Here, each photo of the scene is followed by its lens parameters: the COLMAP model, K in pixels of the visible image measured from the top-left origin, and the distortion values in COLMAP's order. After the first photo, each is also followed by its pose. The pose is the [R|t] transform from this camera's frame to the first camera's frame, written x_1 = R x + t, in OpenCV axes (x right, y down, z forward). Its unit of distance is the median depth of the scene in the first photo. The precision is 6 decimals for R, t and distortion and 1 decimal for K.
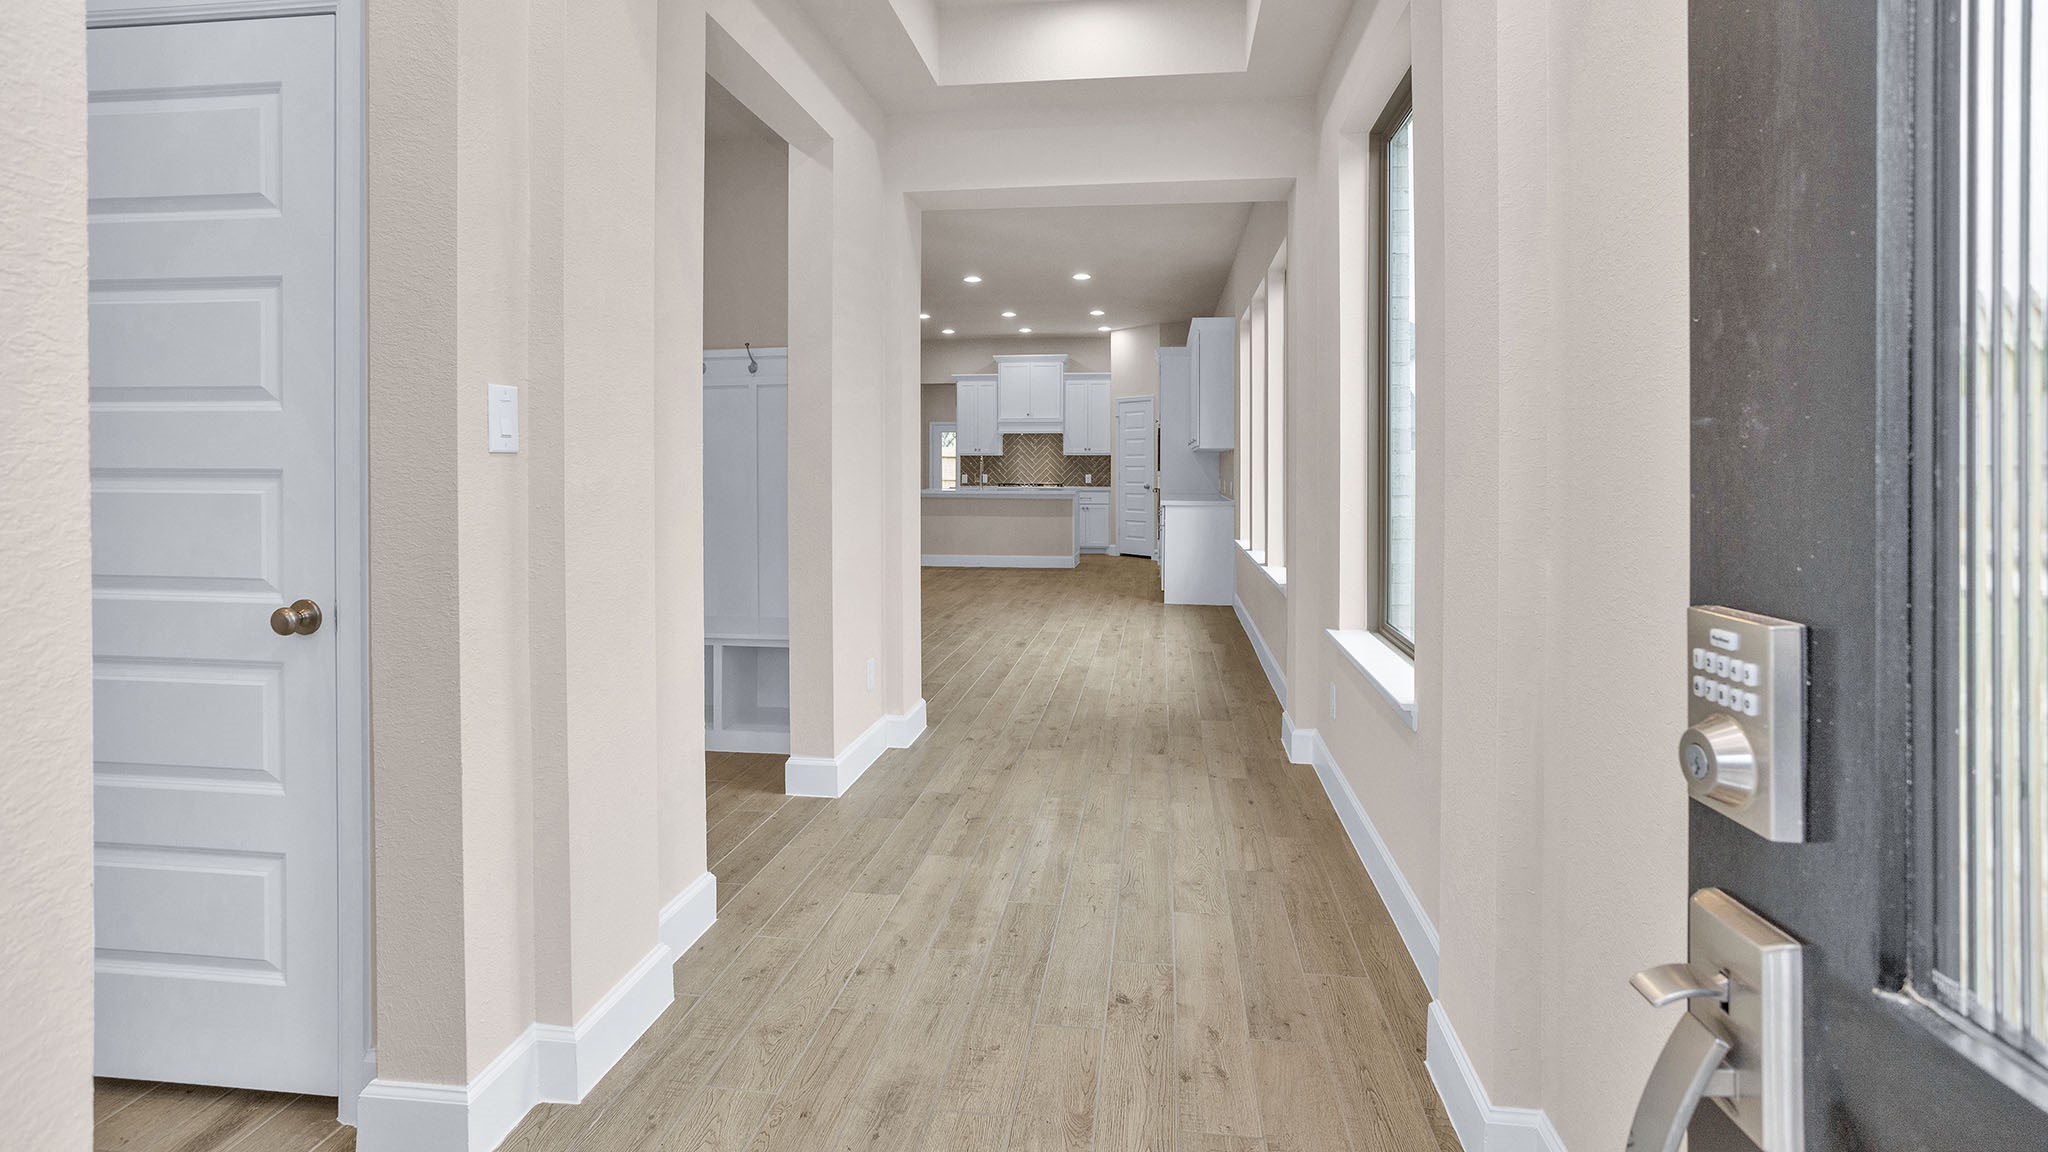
lens RADIAL K [[977.9, 0, 1022.5], [0, 977.9, 464.5], [0, 0, 1]] dist [-0.057978, 0.035201]
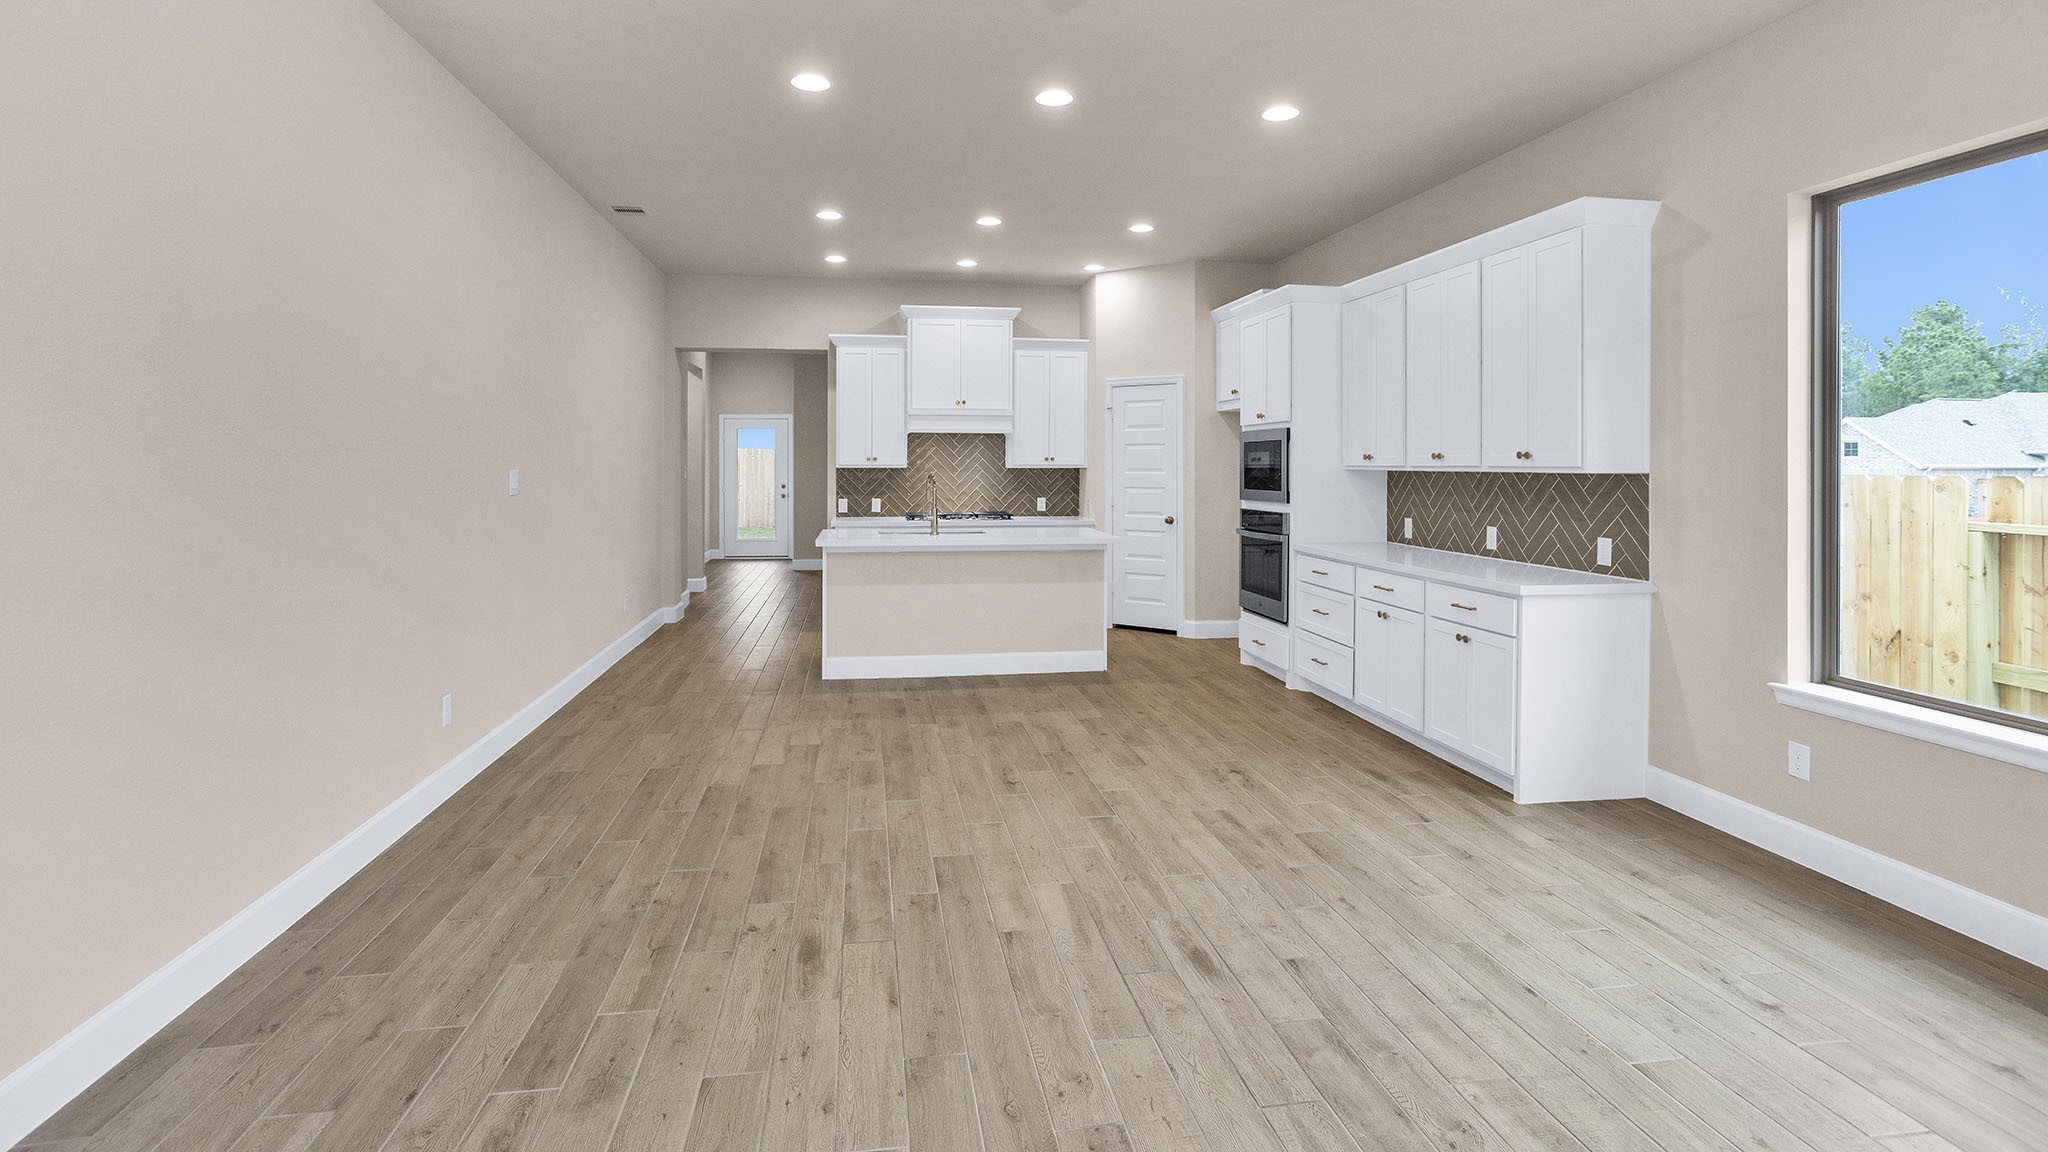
lens RADIAL K [[977.9, 0, 1022.5], [0, 977.9, 464.5], [0, 0, 1]] dist [-0.057978, 0.035201]
pose [[0.956325, 0.002067, 0.292299, -0.136619], [-0.002234, 0.999997, 0.000240, -0.012079], [-0.292297, -0.000882, 0.956327, 0.396788]]
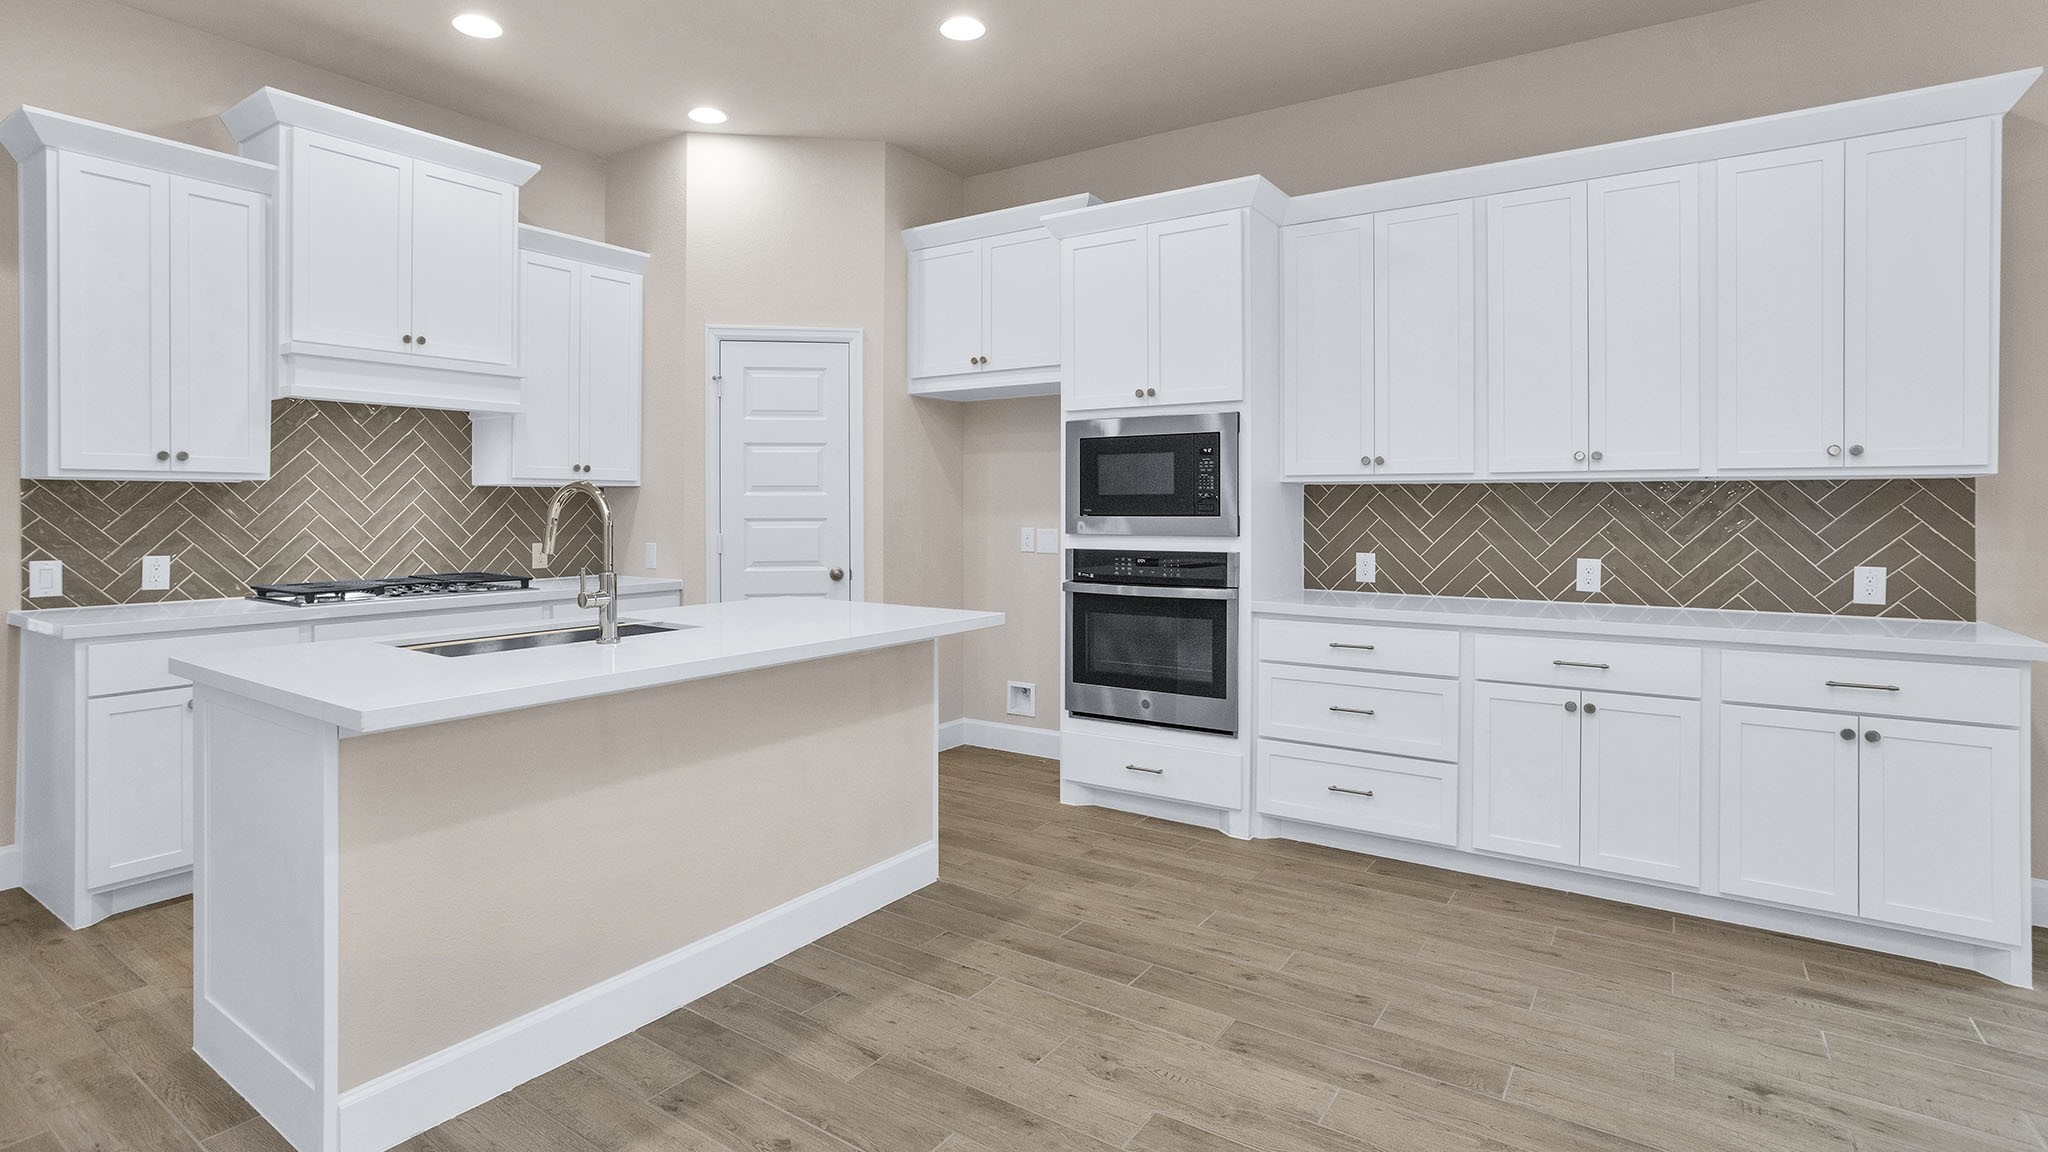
lens RADIAL K [[1006.3, 0, 1001.8], [0, 1006.3, 506.9], [0, 0, 1]] dist [-0.062220, 0.034327]
pose [[0.461449, -0.003589, 0.887160, -0.168779], [-0.000454, 0.999991, 0.004282, -0.003747], [-0.887167, -0.002378, 0.461443, 0.718247]]
